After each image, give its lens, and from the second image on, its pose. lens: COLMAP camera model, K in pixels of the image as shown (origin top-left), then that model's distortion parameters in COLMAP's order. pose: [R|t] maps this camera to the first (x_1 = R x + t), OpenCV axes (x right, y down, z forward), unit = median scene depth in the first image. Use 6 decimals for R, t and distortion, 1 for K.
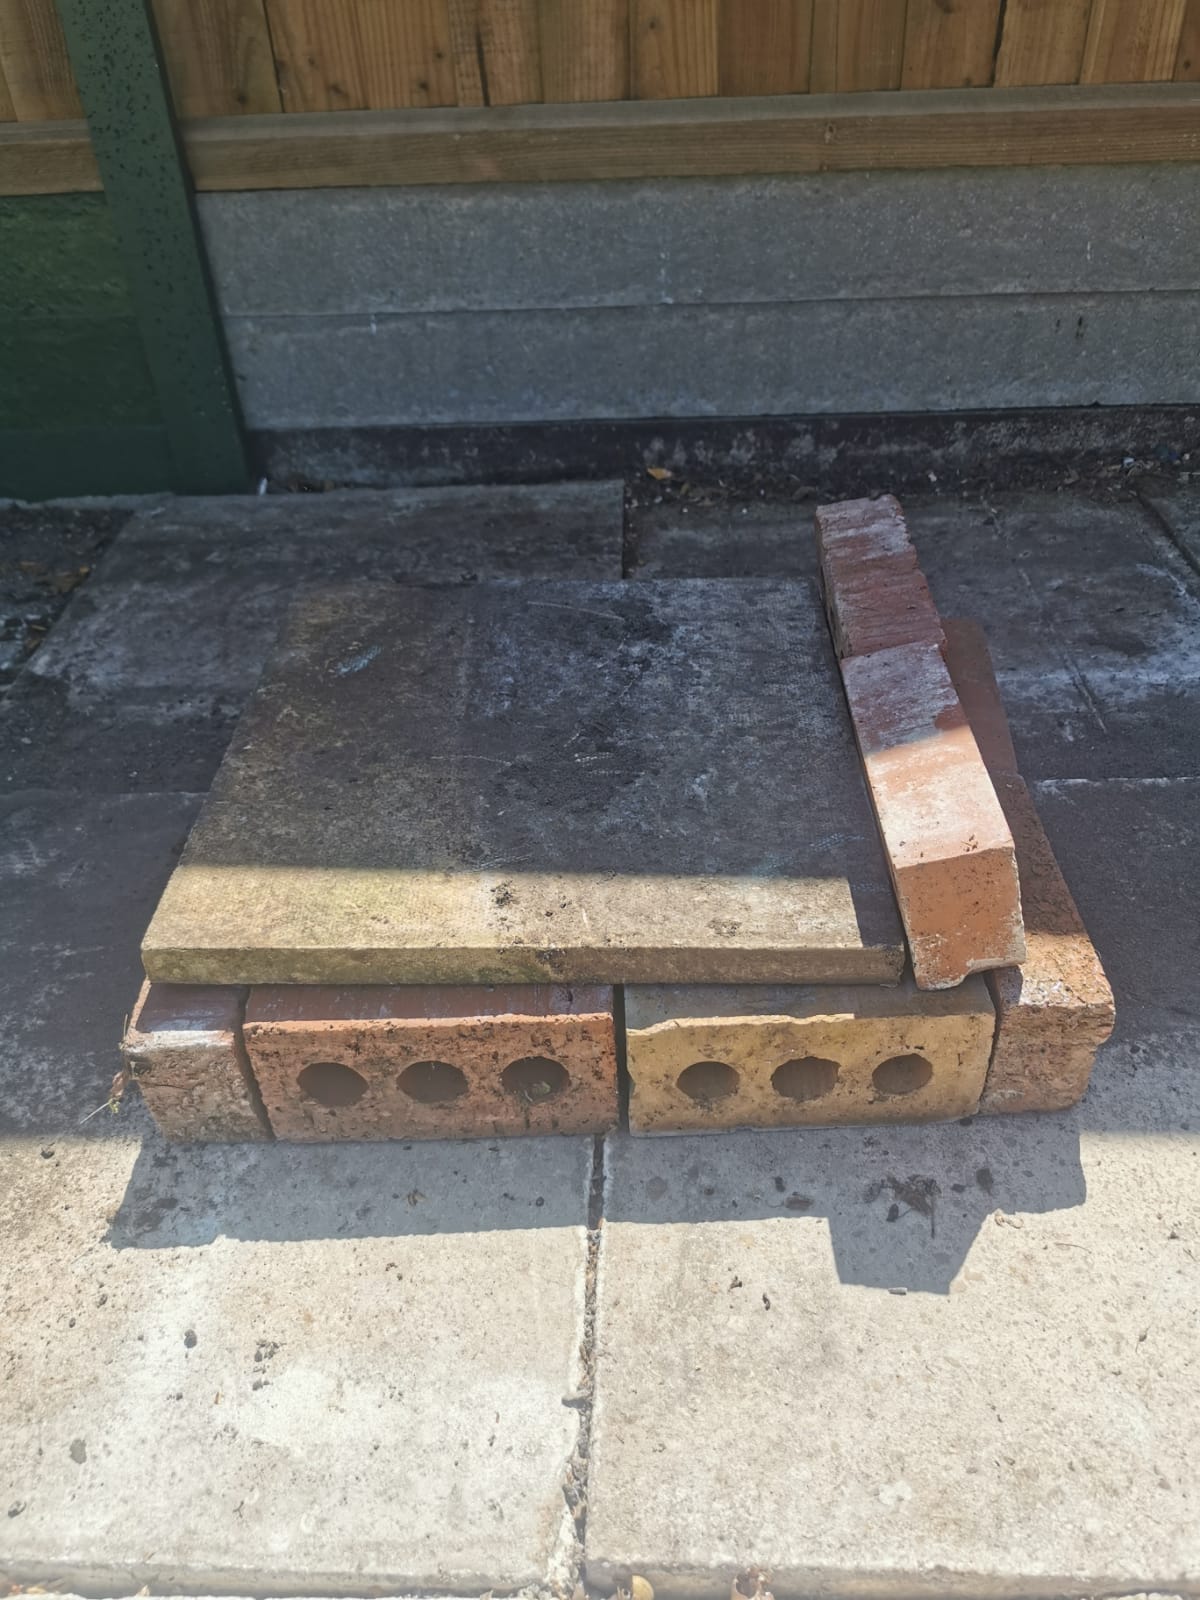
lens RADIAL K [[1247.1, 0, 601.7], [0, 1247.1, 829.0], [0, 0, 1]] dist [0.046417, -0.078337]
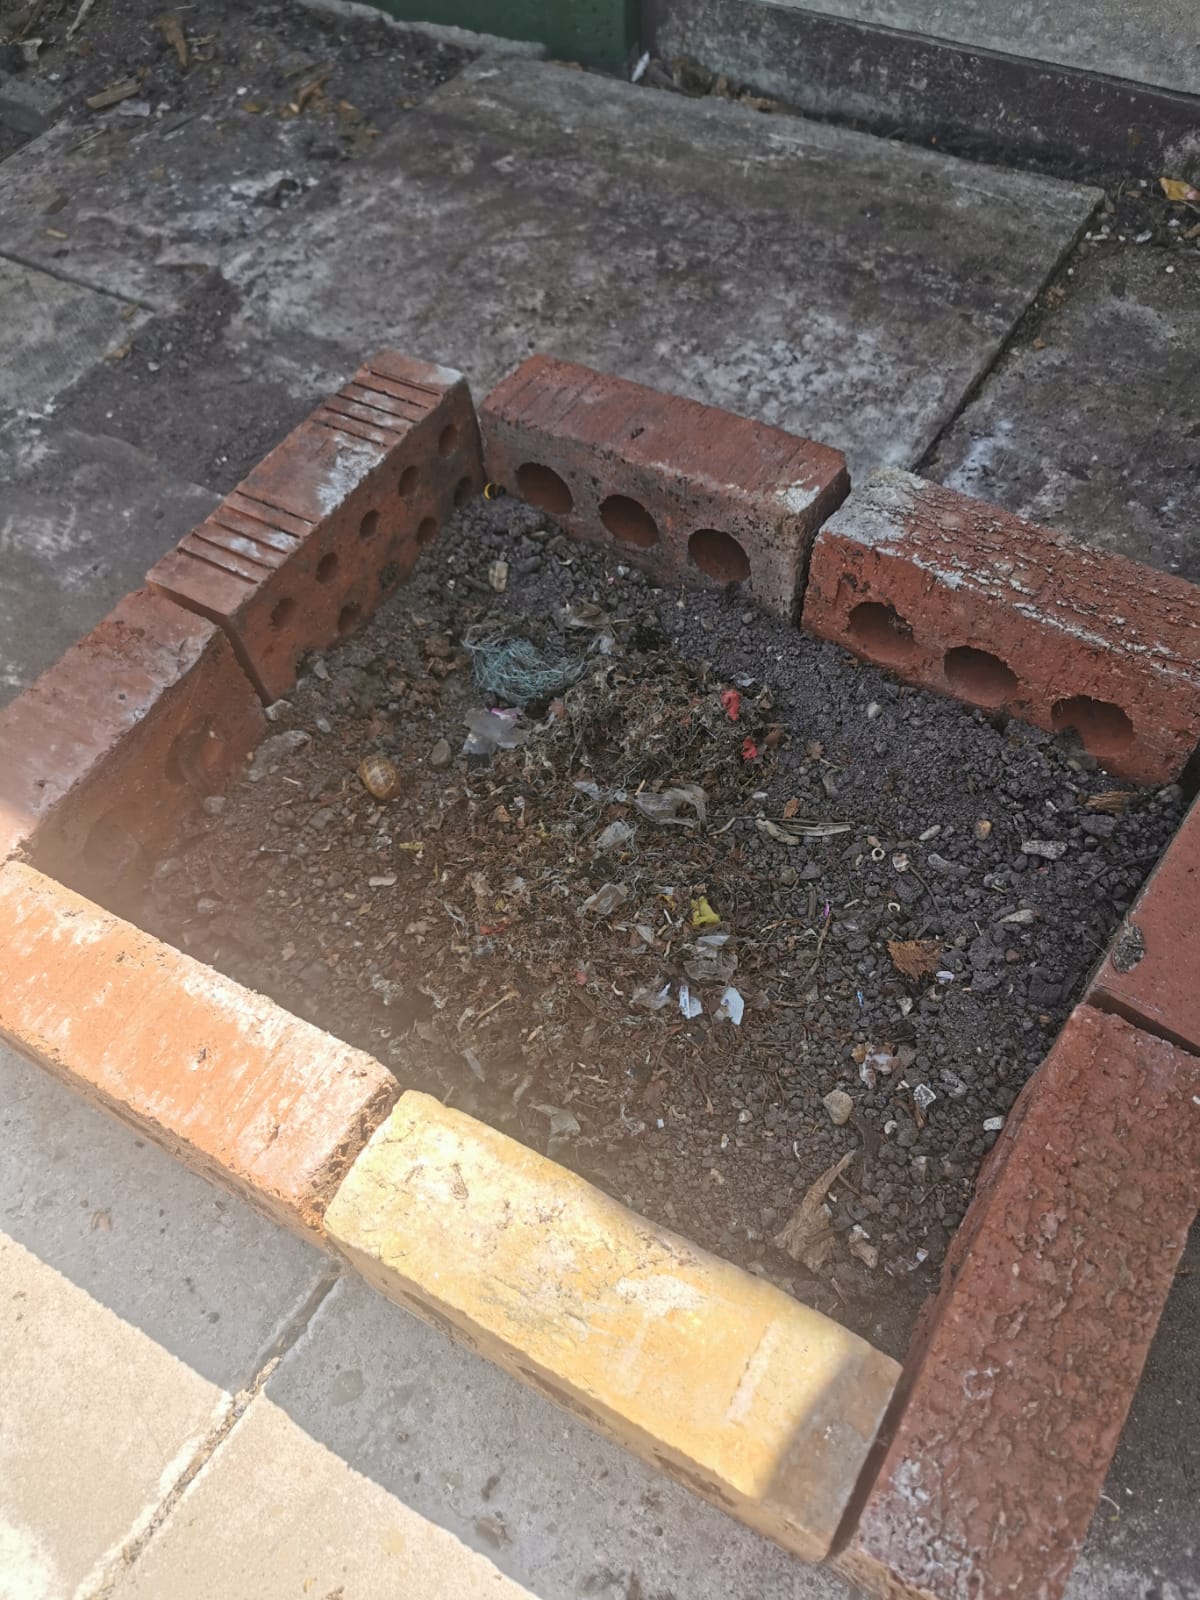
lens RADIAL K [[1247.1, 0, 601.7], [0, 1247.1, 829.0], [0, 0, 1]] dist [0.046417, -0.078337]
pose [[0.861073, 0.414648, -0.294314, 0.123480], [-0.301459, 0.882409, 0.361216, -0.146450], [0.409483, -0.222309, 0.884818, 0.252919]]
